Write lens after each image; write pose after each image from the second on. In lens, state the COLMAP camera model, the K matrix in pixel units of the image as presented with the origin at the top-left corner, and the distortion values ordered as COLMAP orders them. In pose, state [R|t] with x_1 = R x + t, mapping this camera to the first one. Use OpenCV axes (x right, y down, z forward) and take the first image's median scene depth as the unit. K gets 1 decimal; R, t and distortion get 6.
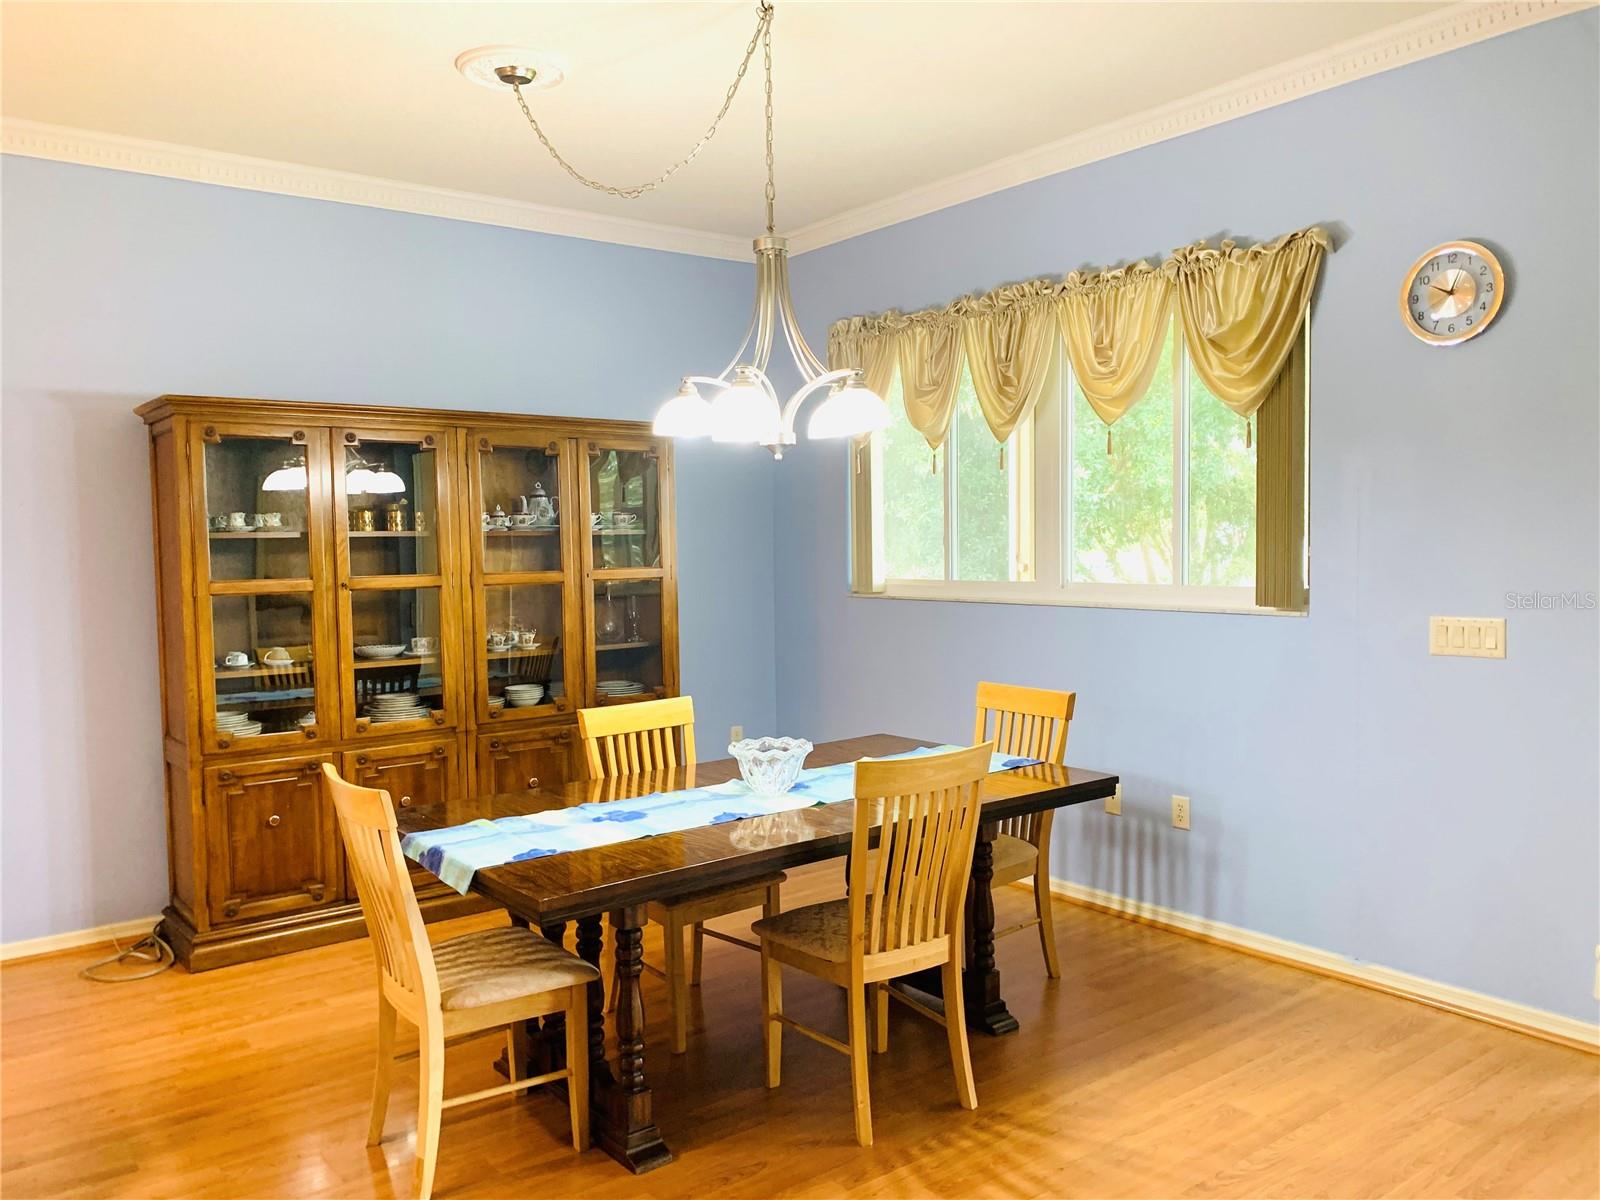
lens RADIAL K [[1228.9, 0, 792.0], [0, 1228.9, 611.9], [0, 0, 1]] dist [0.034653, -0.041589]
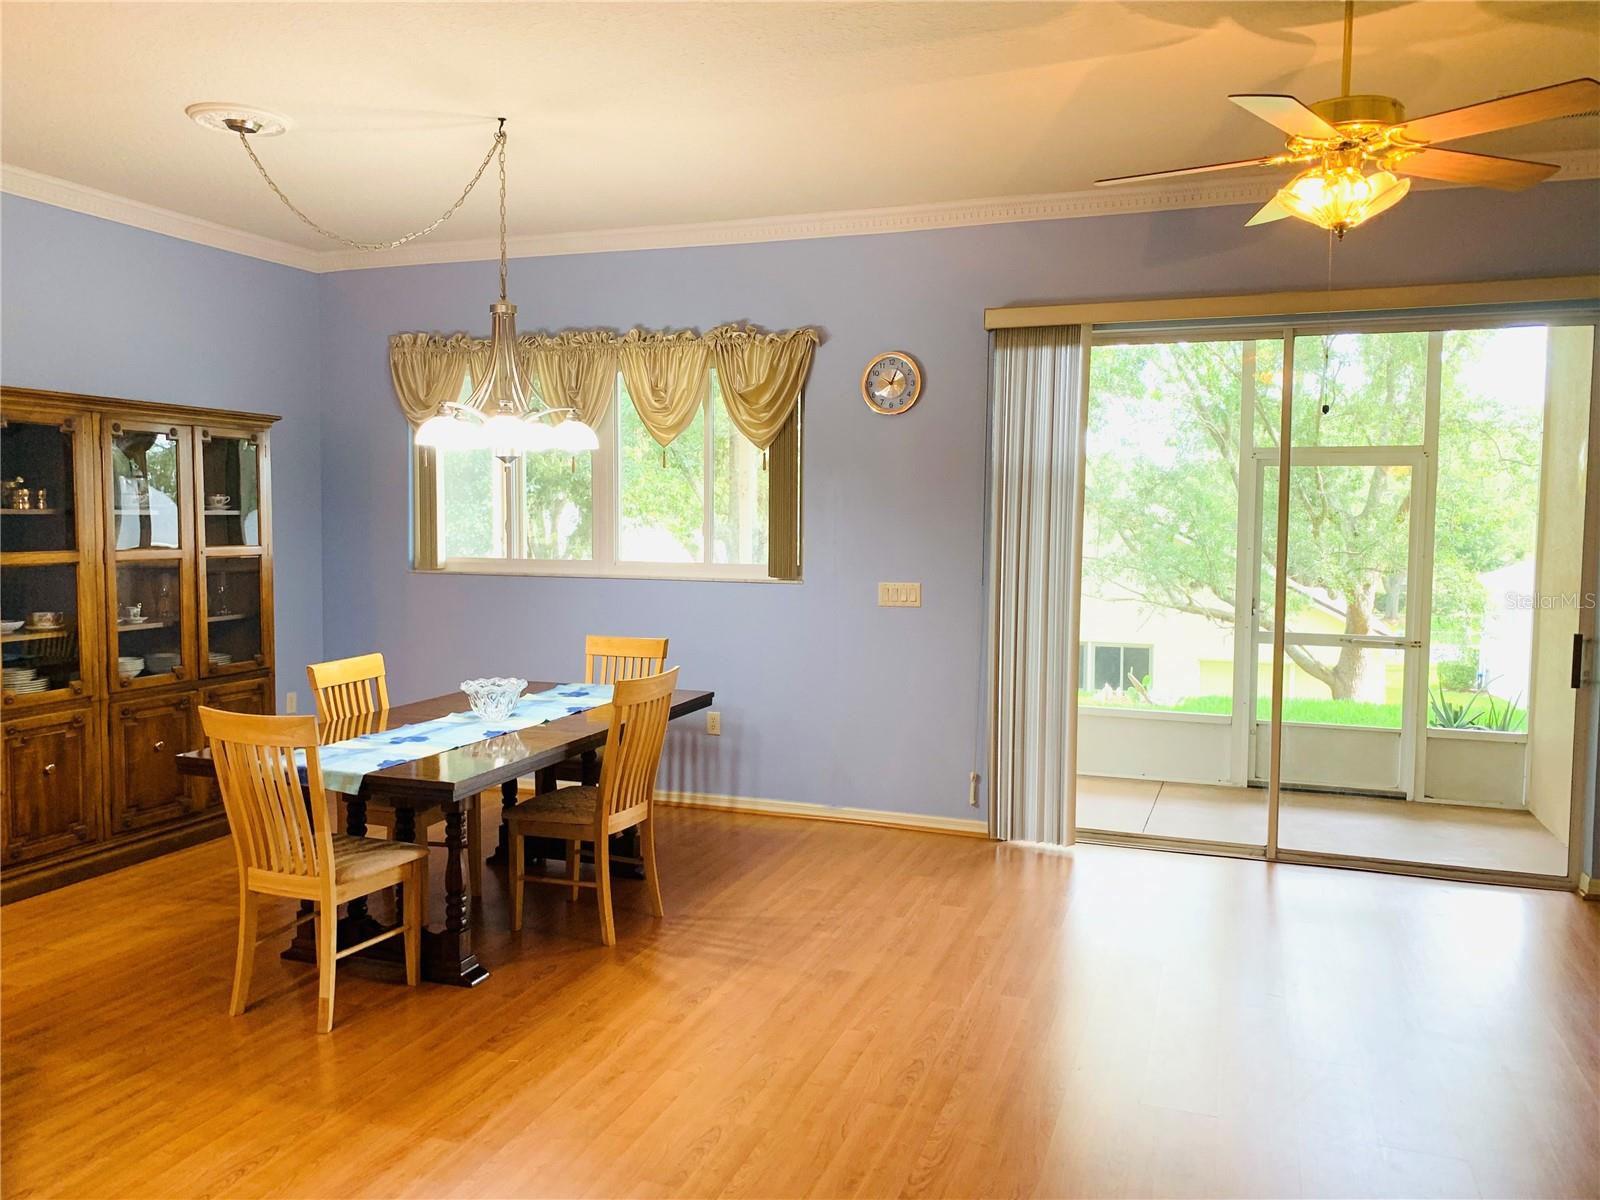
lens RADIAL K [[1228.9, 0, 799.6], [0, 1228.9, 590.3], [0, 0, 1]] dist [0.034653, -0.041589]
pose [[0.837393, -0.010184, 0.546506, -0.395461], [0.011123, 0.999937, 0.001590, 0.009154], [-0.546488, 0.004748, 0.837454, -0.249070]]
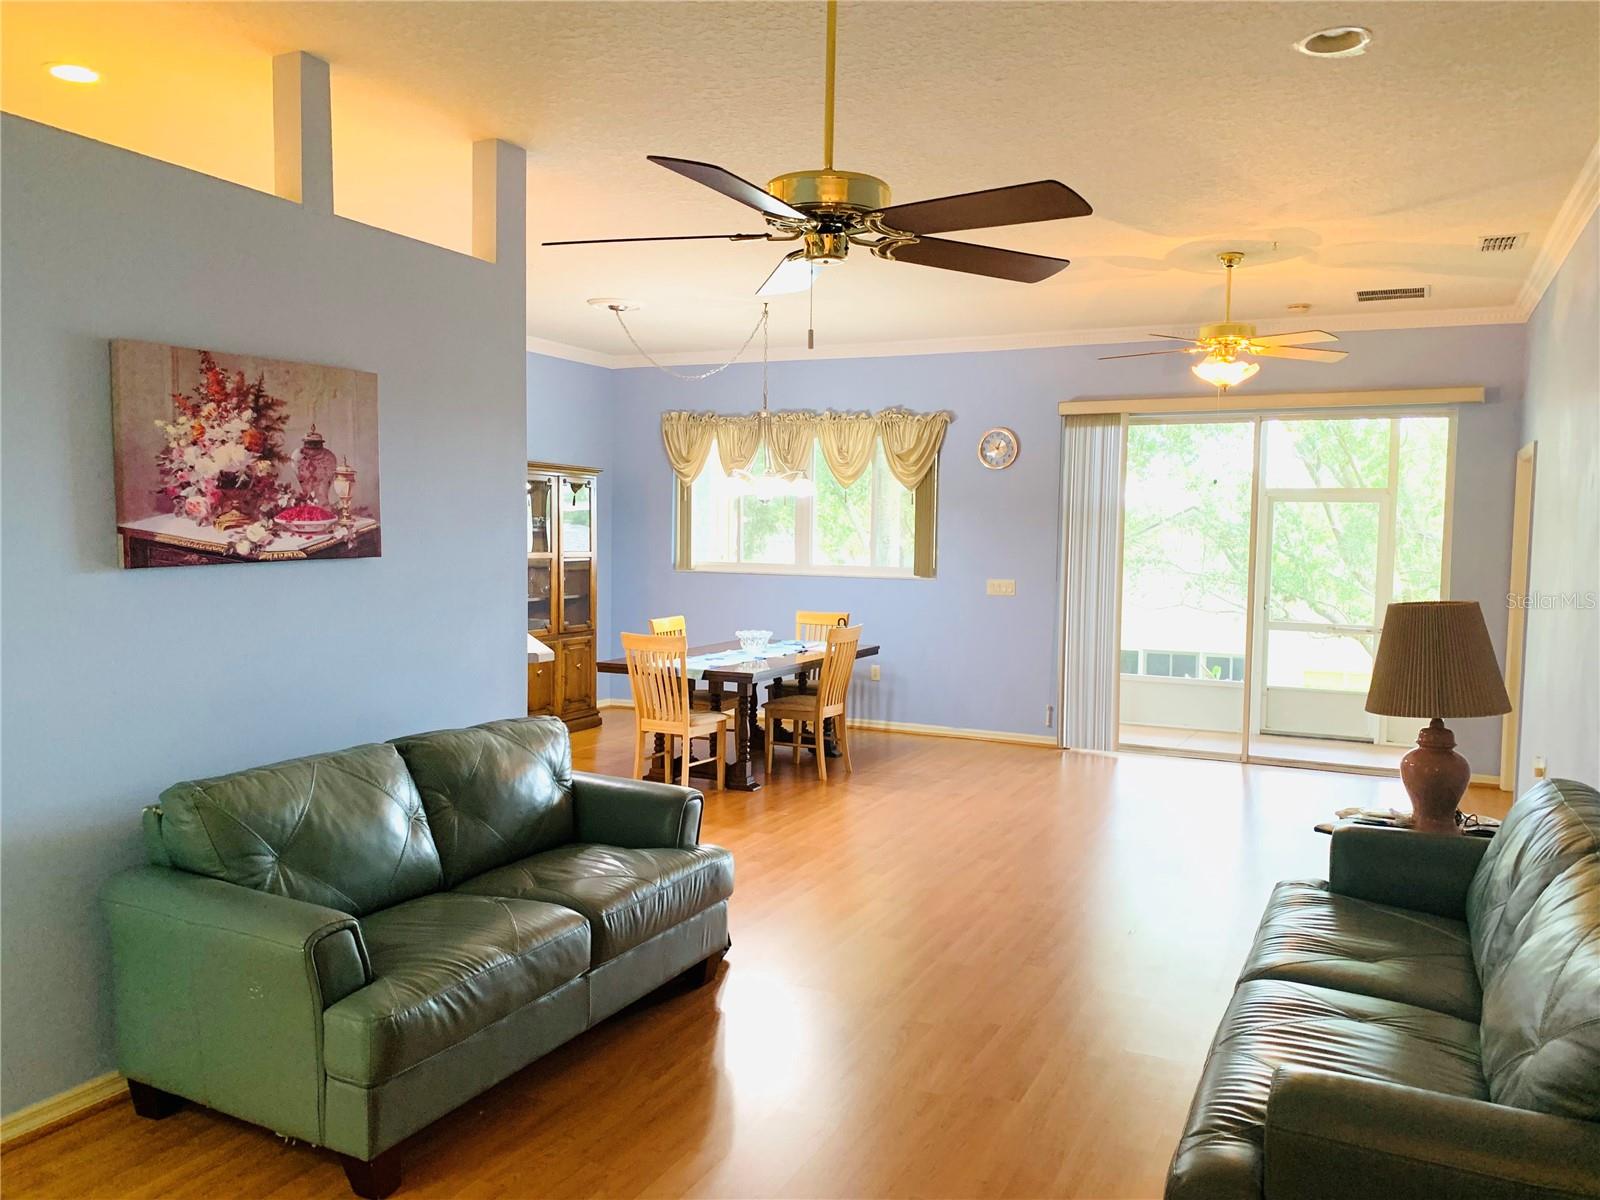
lens RADIAL K [[1228.9, 0, 793.5], [0, 1228.9, 606.3], [0, 0, 1]] dist [0.034653, -0.041589]
pose [[0.892464, 0.003018, 0.451108, -0.817682], [-0.003435, 0.999994, 0.000106, 0.051427], [-0.451105, -0.001644, 0.892469, -0.879730]]
